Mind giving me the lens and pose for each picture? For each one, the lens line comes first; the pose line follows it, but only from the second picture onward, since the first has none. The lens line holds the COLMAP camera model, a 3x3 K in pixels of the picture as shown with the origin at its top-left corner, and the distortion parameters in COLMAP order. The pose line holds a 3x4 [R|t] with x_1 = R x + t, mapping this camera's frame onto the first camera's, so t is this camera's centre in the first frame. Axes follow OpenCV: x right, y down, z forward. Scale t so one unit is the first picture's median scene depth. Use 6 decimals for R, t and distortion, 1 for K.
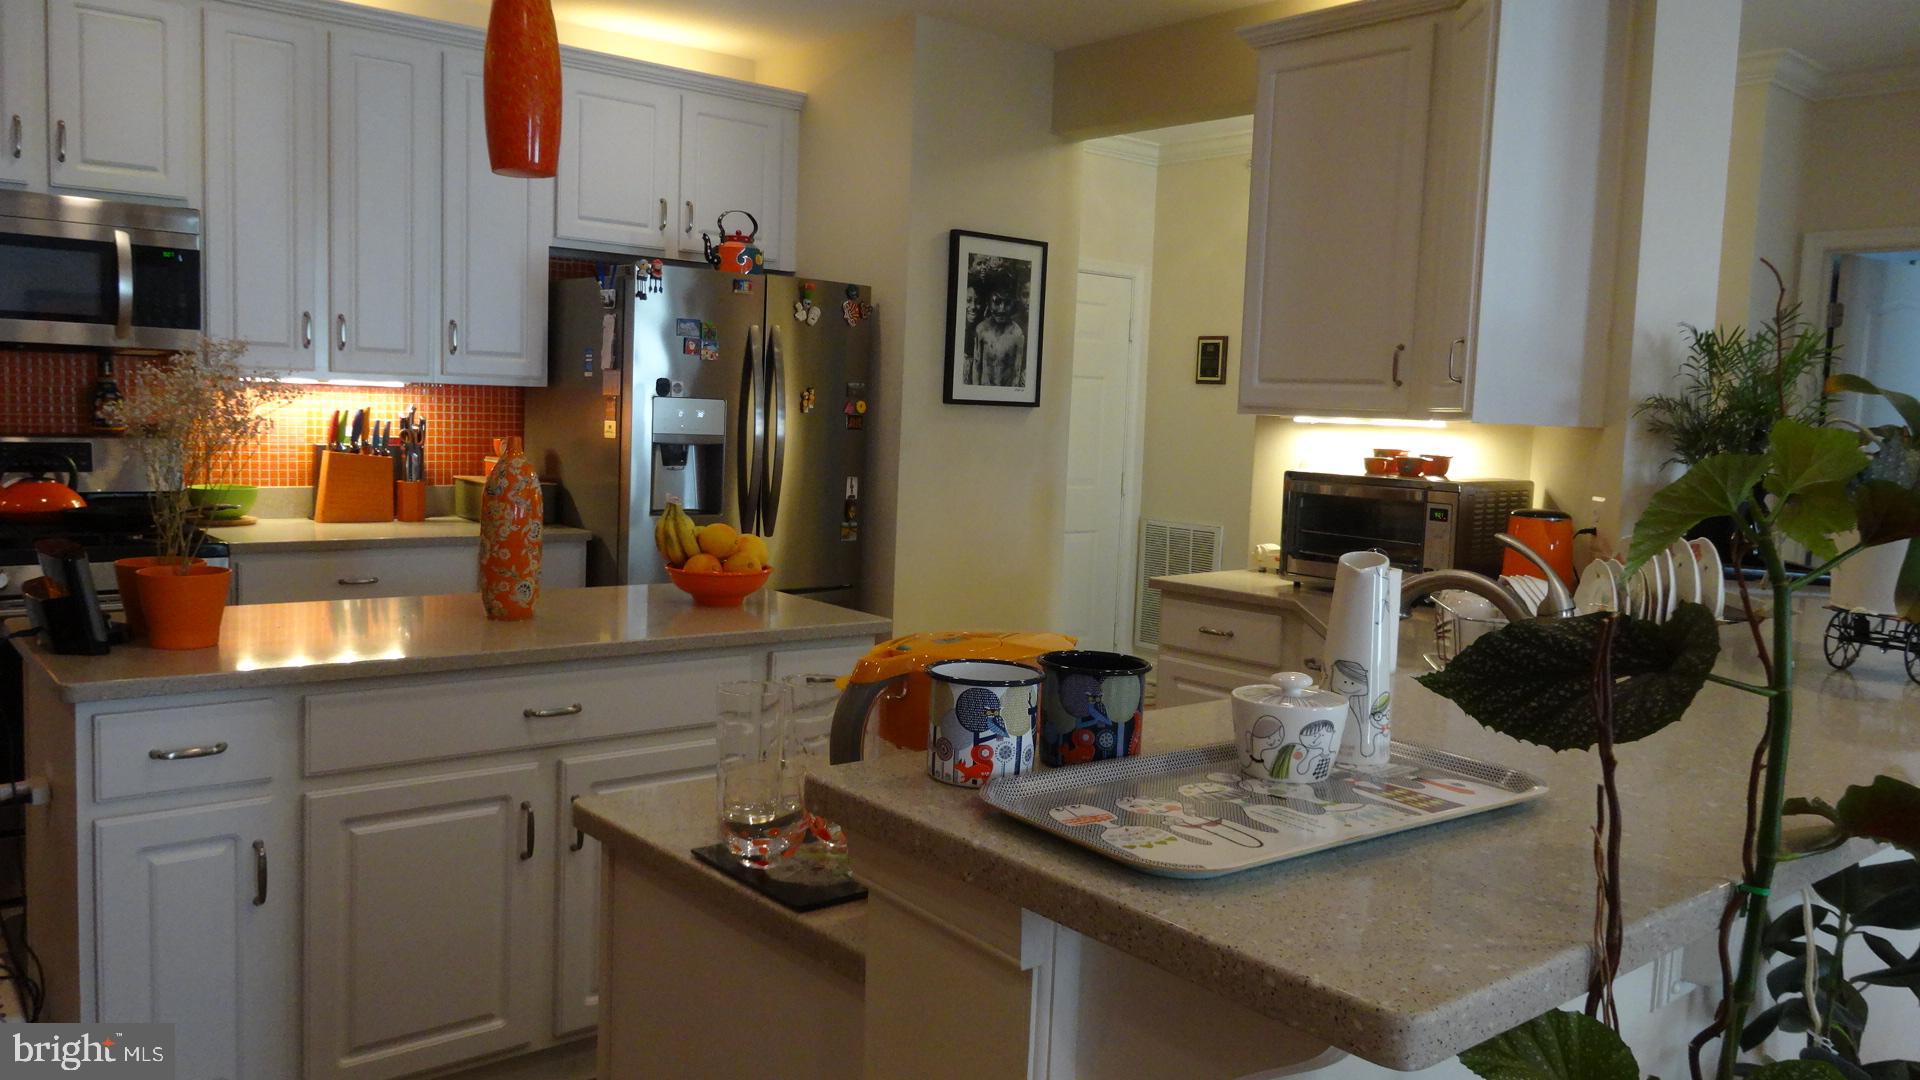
lens RADIAL K [[1430.0, 0, 960.0], [0, 1430.0, 540.0], [0, 0, 1]] dist [-0.004712, -0.004313]
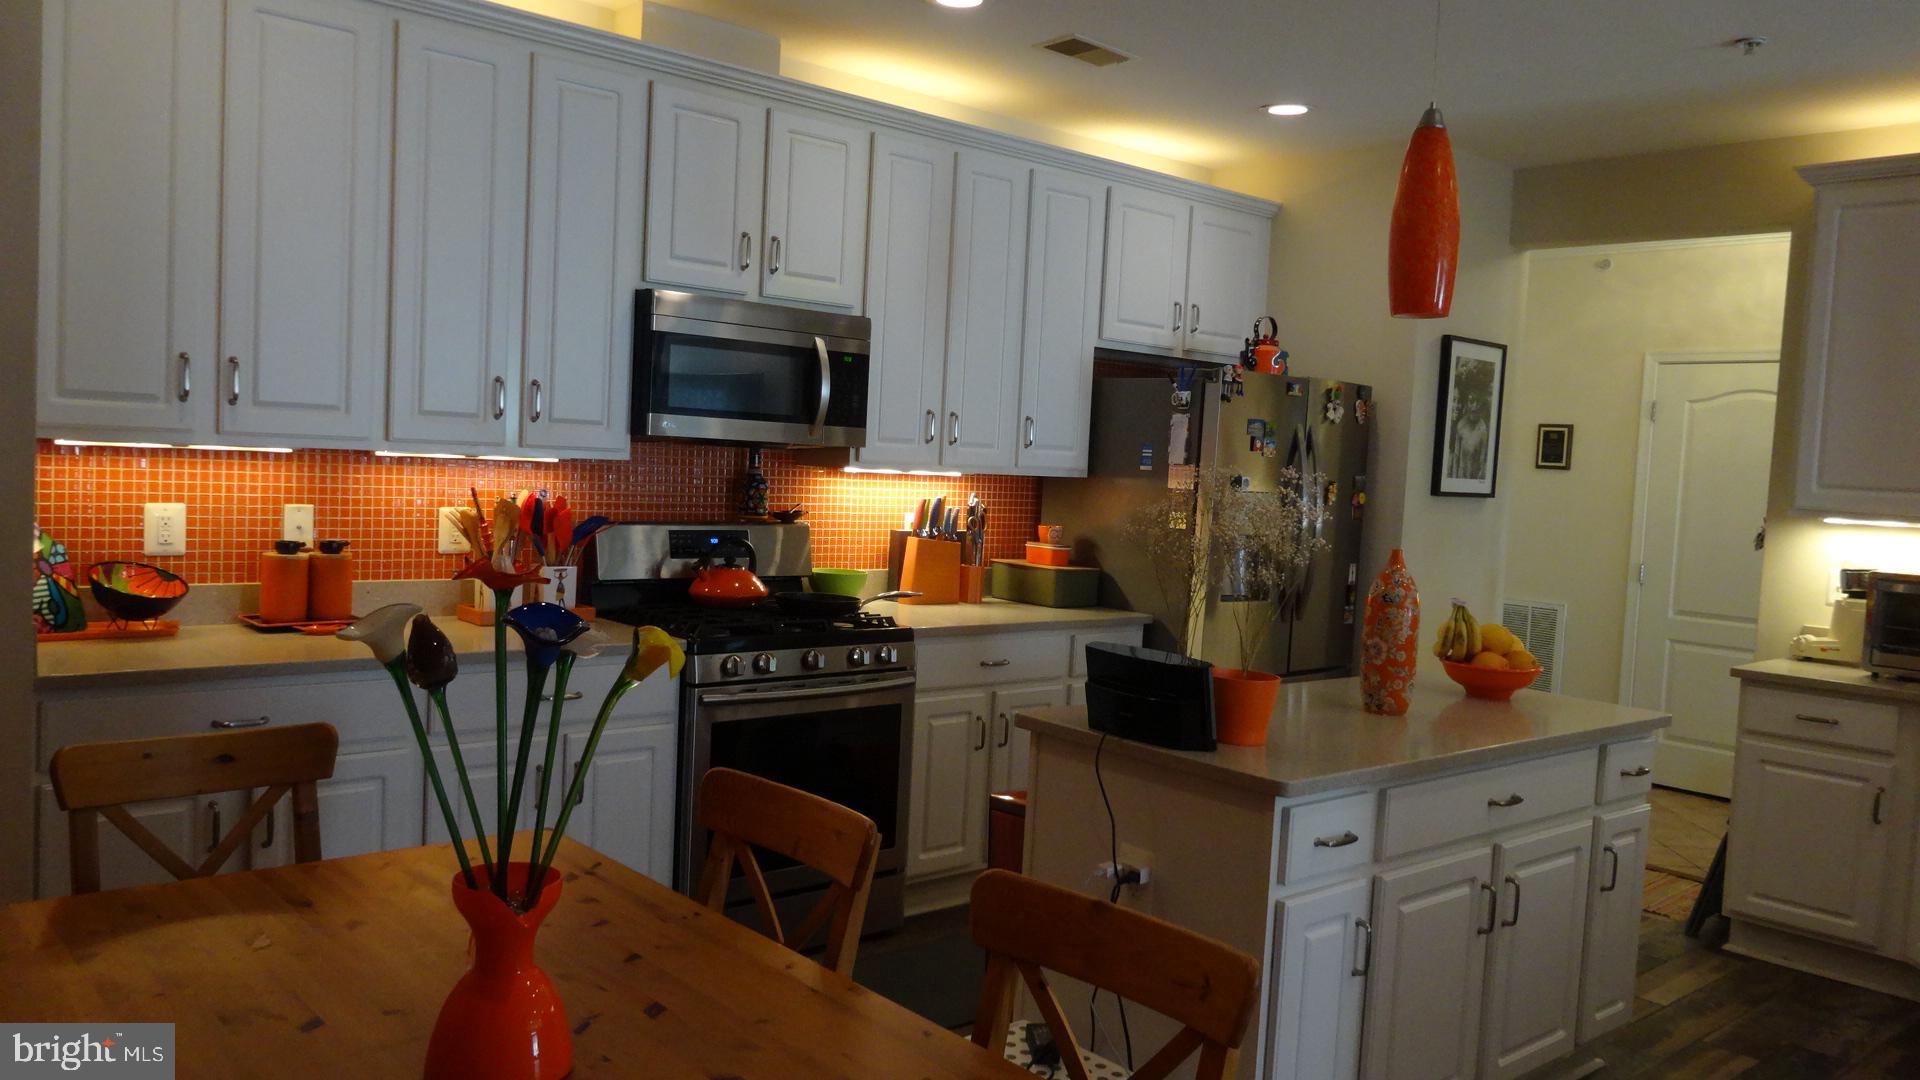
lens RADIAL K [[1441.6, 0, 960.0], [0, 1441.6, 540.0], [0, 0, 1]] dist [0.007344, 0.002204]
pose [[0.999502, 0.011467, 0.029413, -0.418684], [-0.010468, 0.999371, -0.033889, -0.023176], [-0.029783, 0.033564, 0.998993, -0.071901]]
